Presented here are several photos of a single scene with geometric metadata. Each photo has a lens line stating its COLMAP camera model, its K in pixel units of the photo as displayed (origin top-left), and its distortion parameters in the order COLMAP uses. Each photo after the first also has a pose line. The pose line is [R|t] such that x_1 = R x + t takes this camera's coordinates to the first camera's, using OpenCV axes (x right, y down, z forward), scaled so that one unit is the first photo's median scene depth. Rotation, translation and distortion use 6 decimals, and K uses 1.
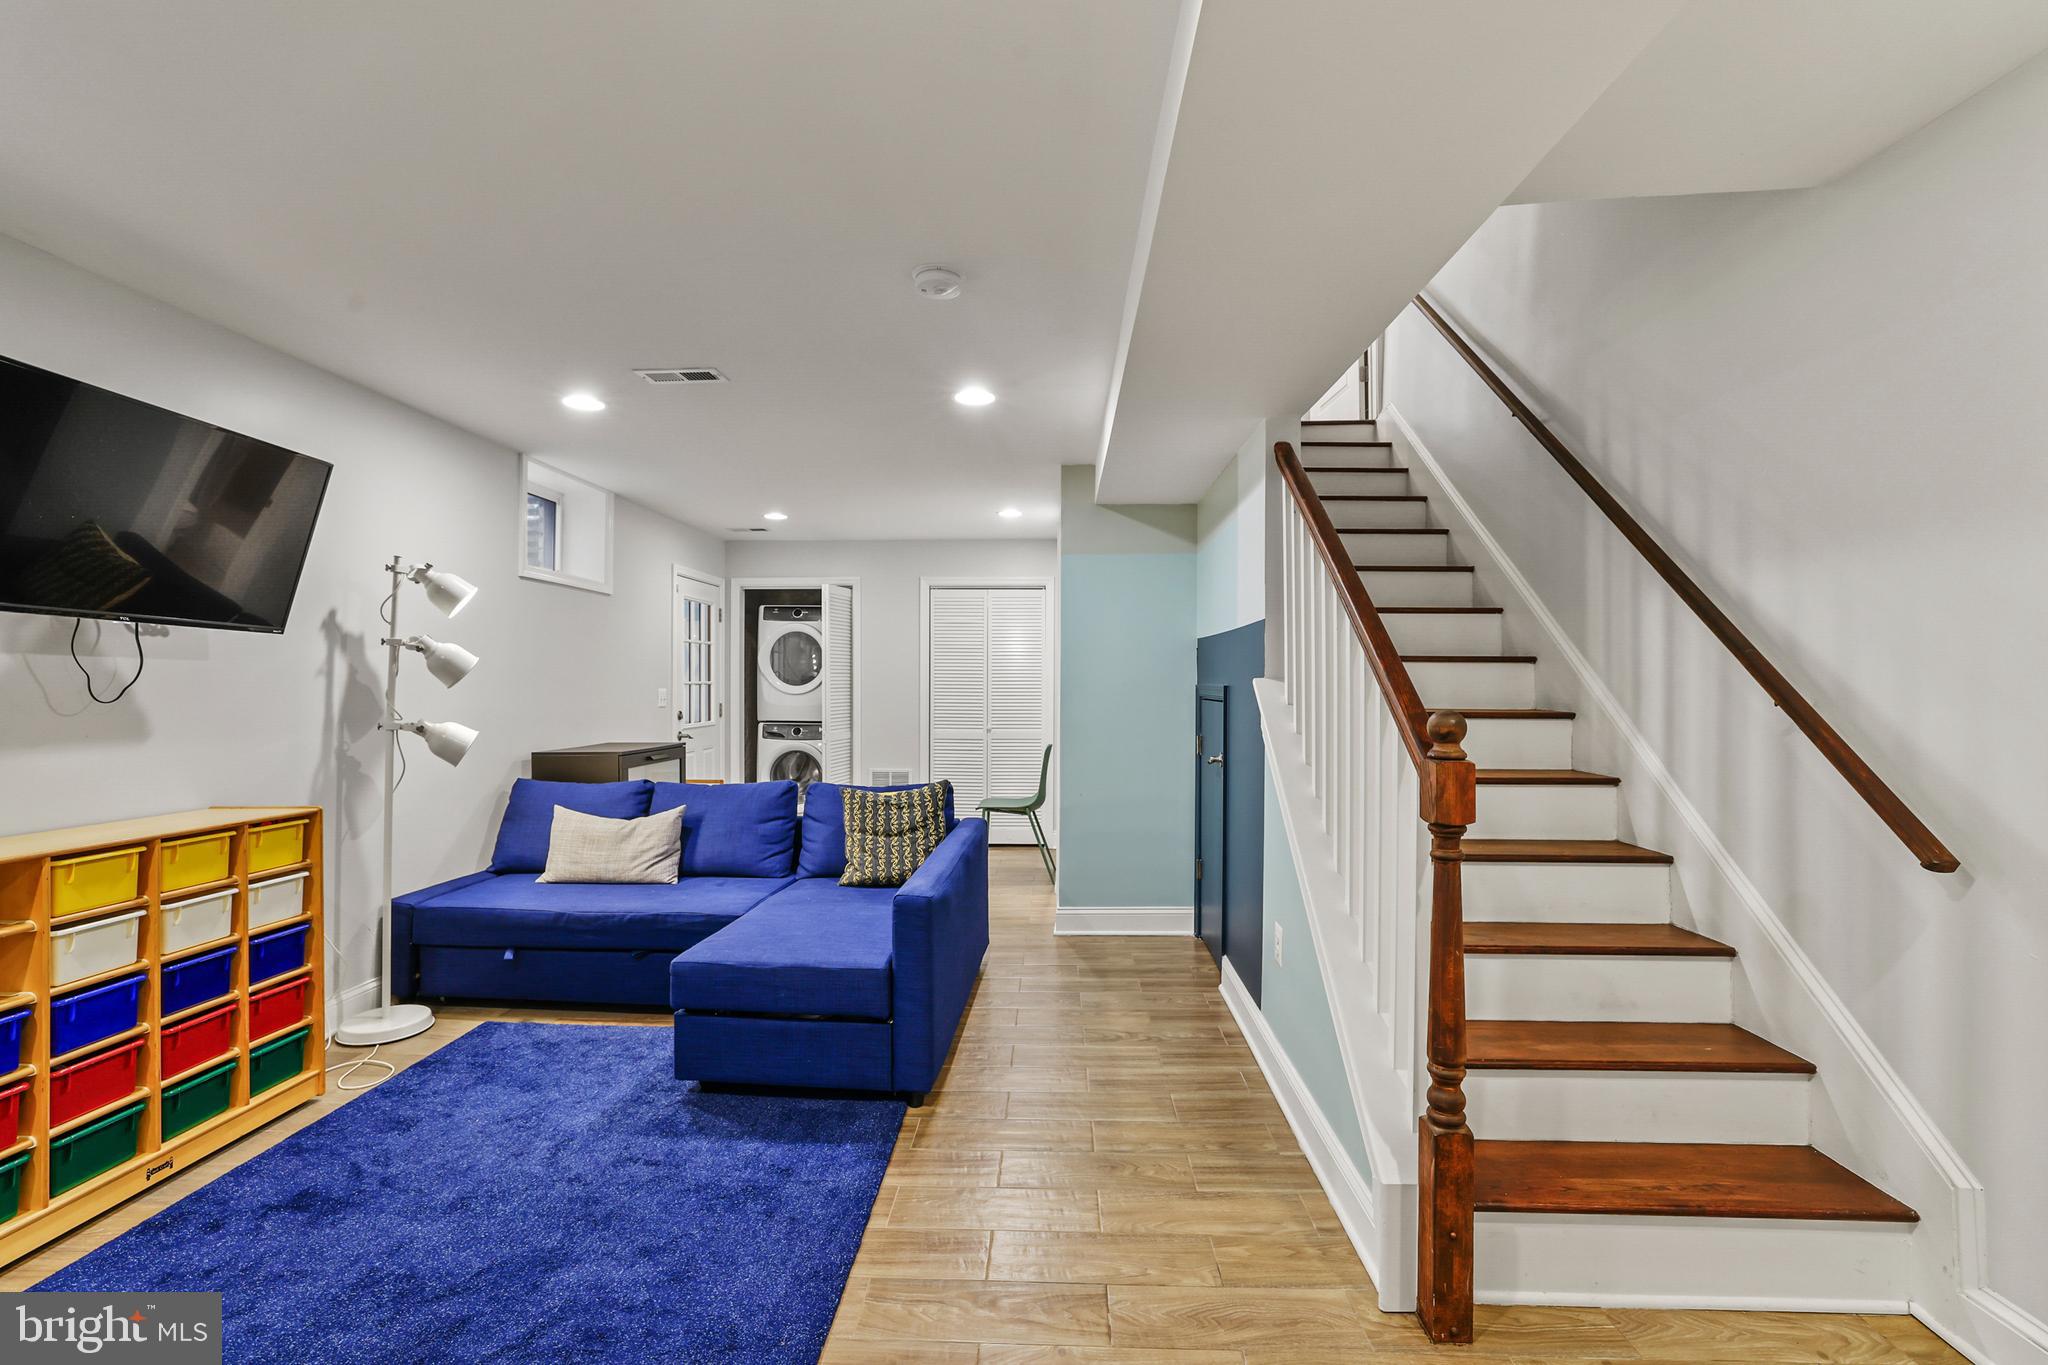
lens RADIAL K [[882.3, 0, 1021.1], [0, 882.3, 665.2], [0, 0, 1]] dist [-0.052036, 0.019859]
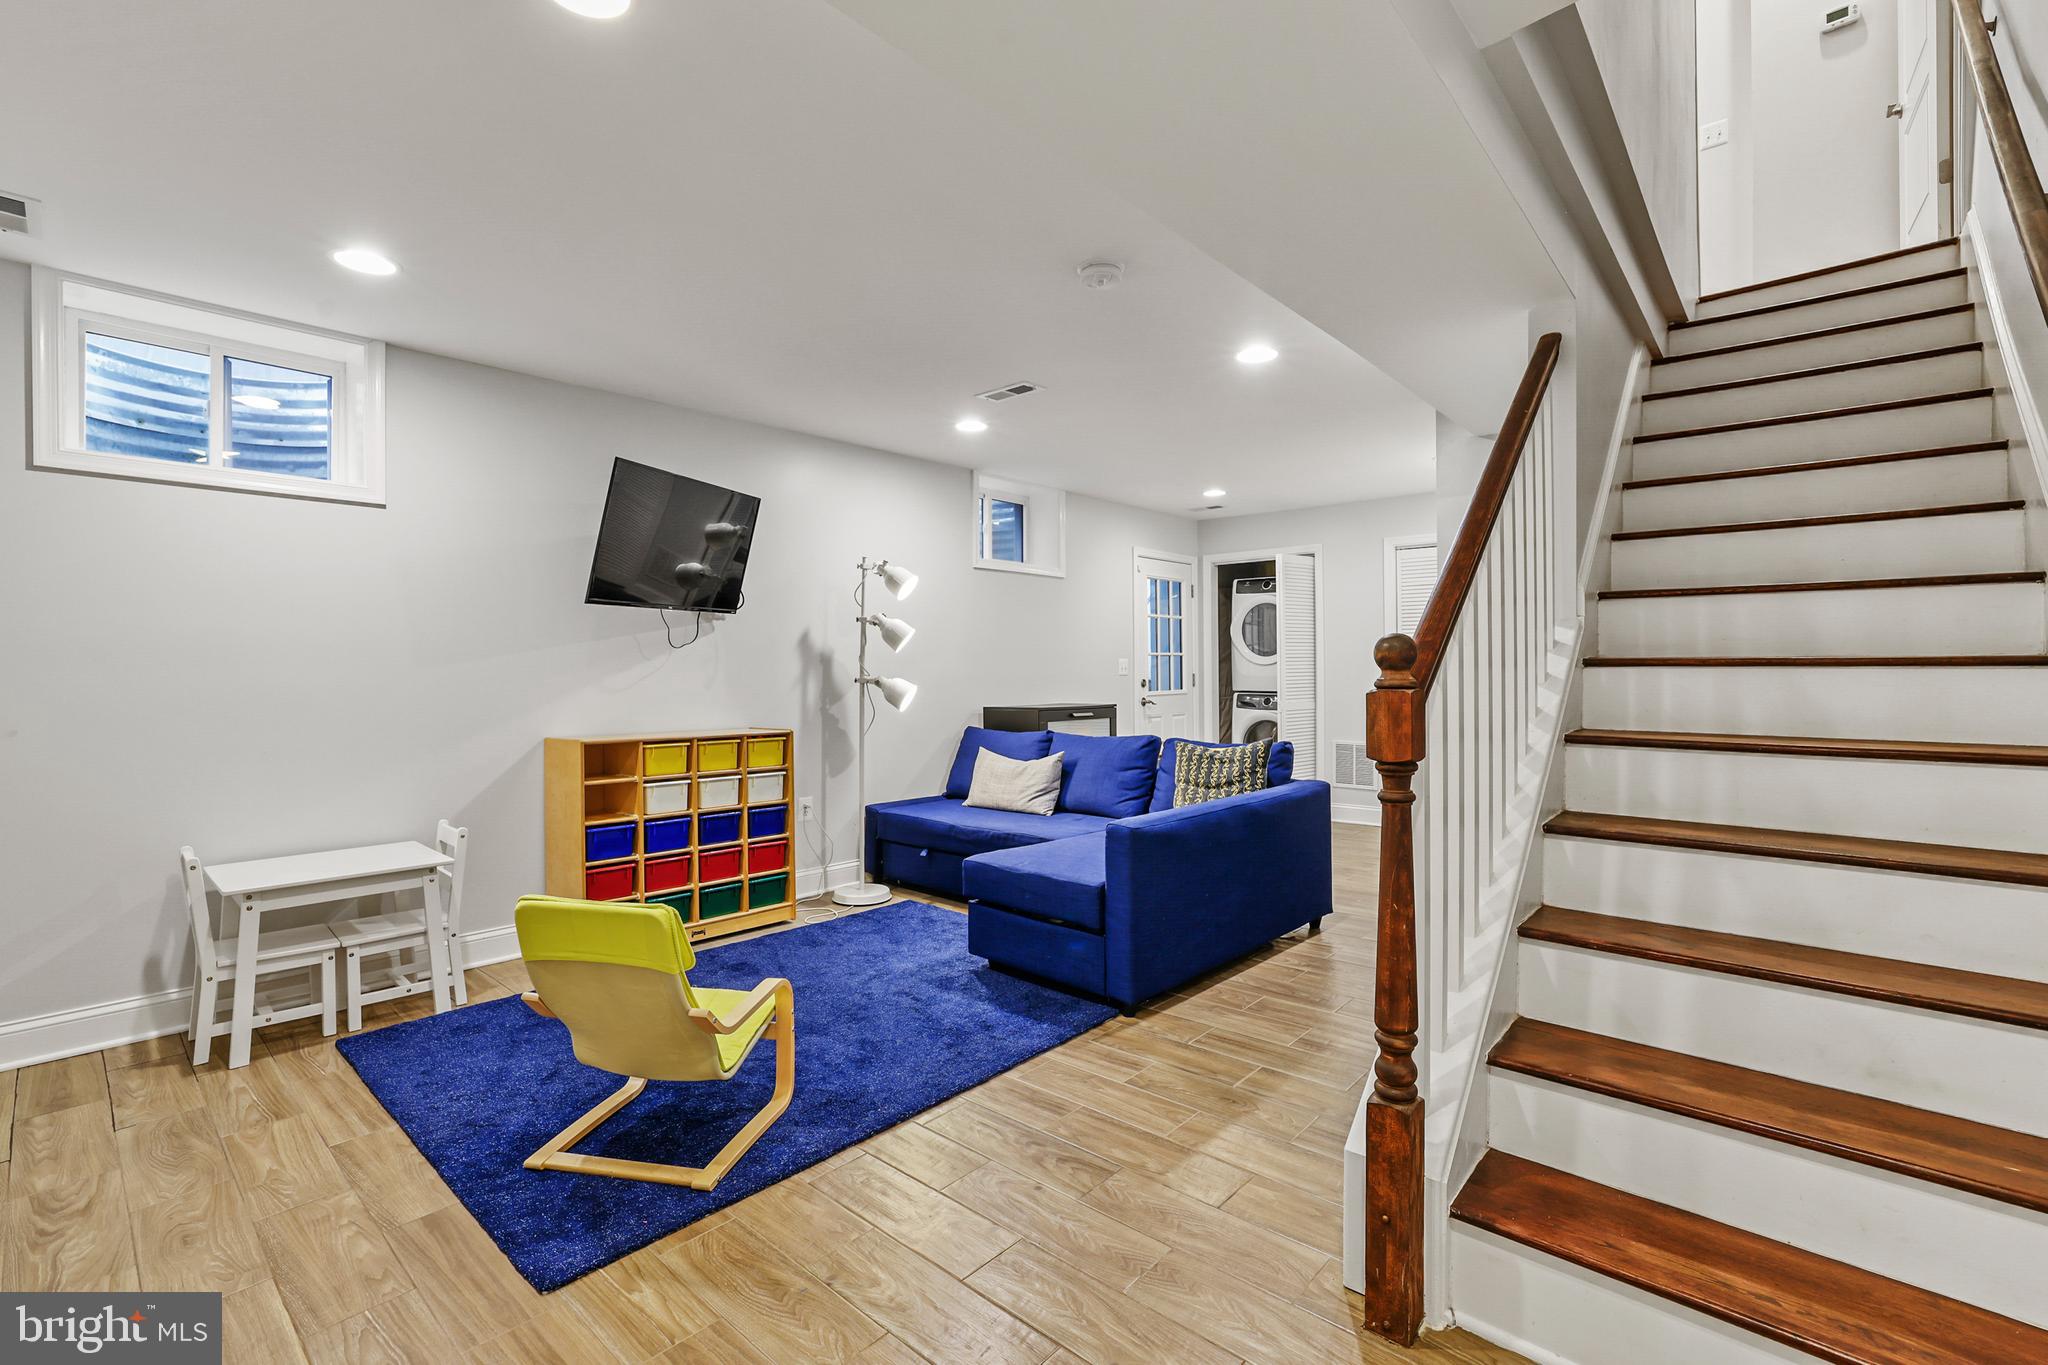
lens RADIAL K [[905.2, 0, 1017.7], [0, 905.2, 680.1], [0, 0, 1]] dist [-0.055660, 0.022728]
pose [[0.772746, 0.003236, -0.634707, 0.454177], [0.018029, 0.999472, 0.027047, 0.041505], [0.634459, -0.032343, 0.772279, 0.038232]]
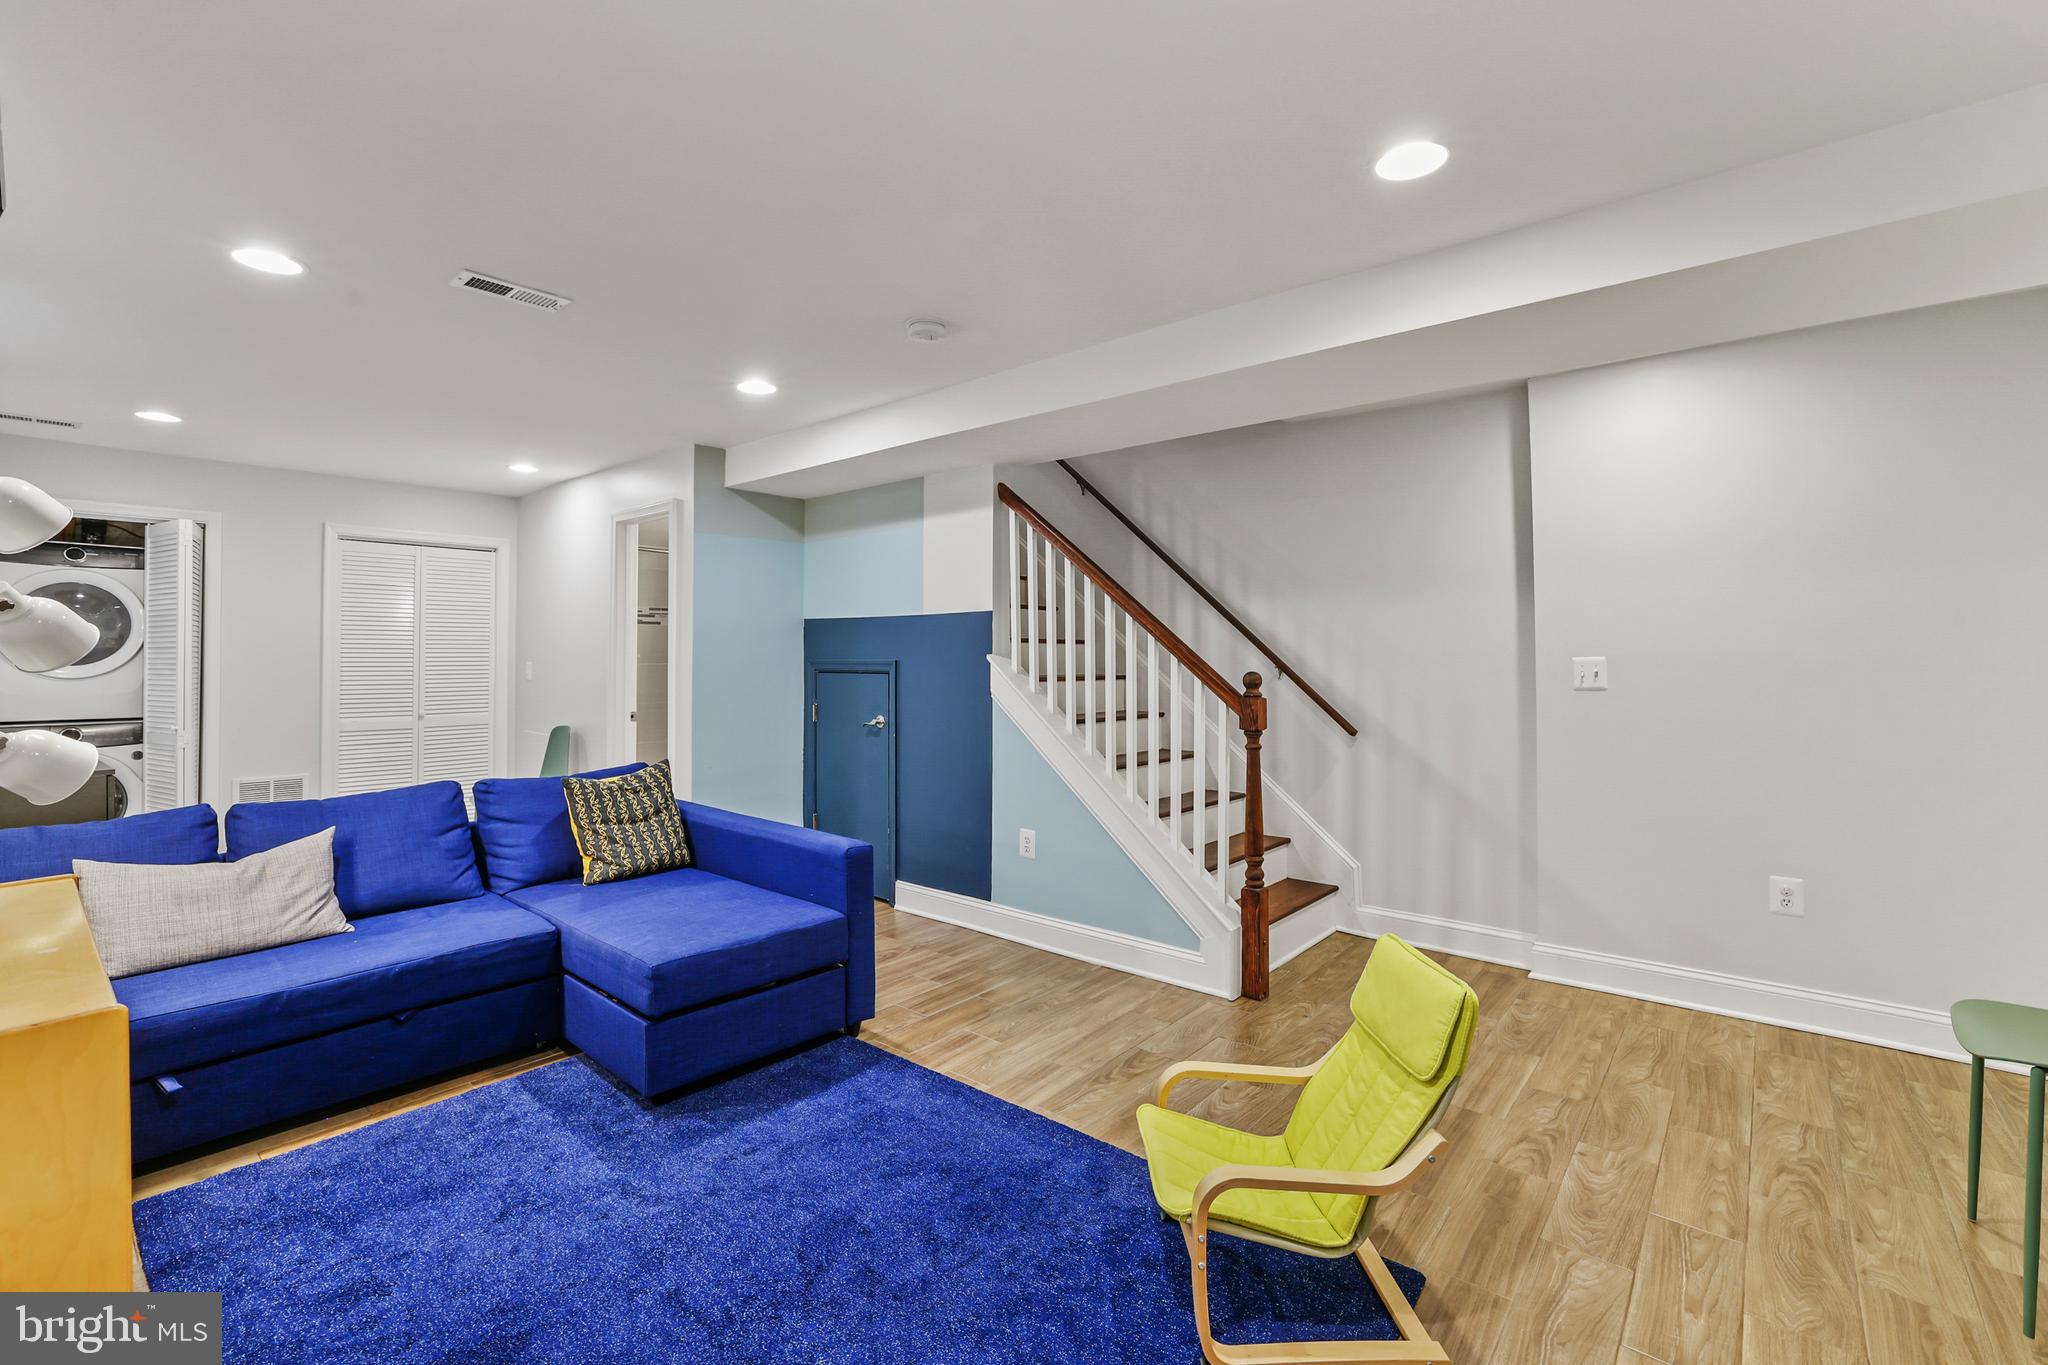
lens RADIAL K [[903.7, 0, 1020.6], [0, 903.7, 630.2], [0, 0, 1]] dist [-0.053534, 0.022772]
pose [[0.615620, 0.018678, 0.787822, -0.830894], [-0.010848, 0.999825, -0.015227, -0.001544], [-0.787968, 0.000827, 0.615715, 0.111396]]
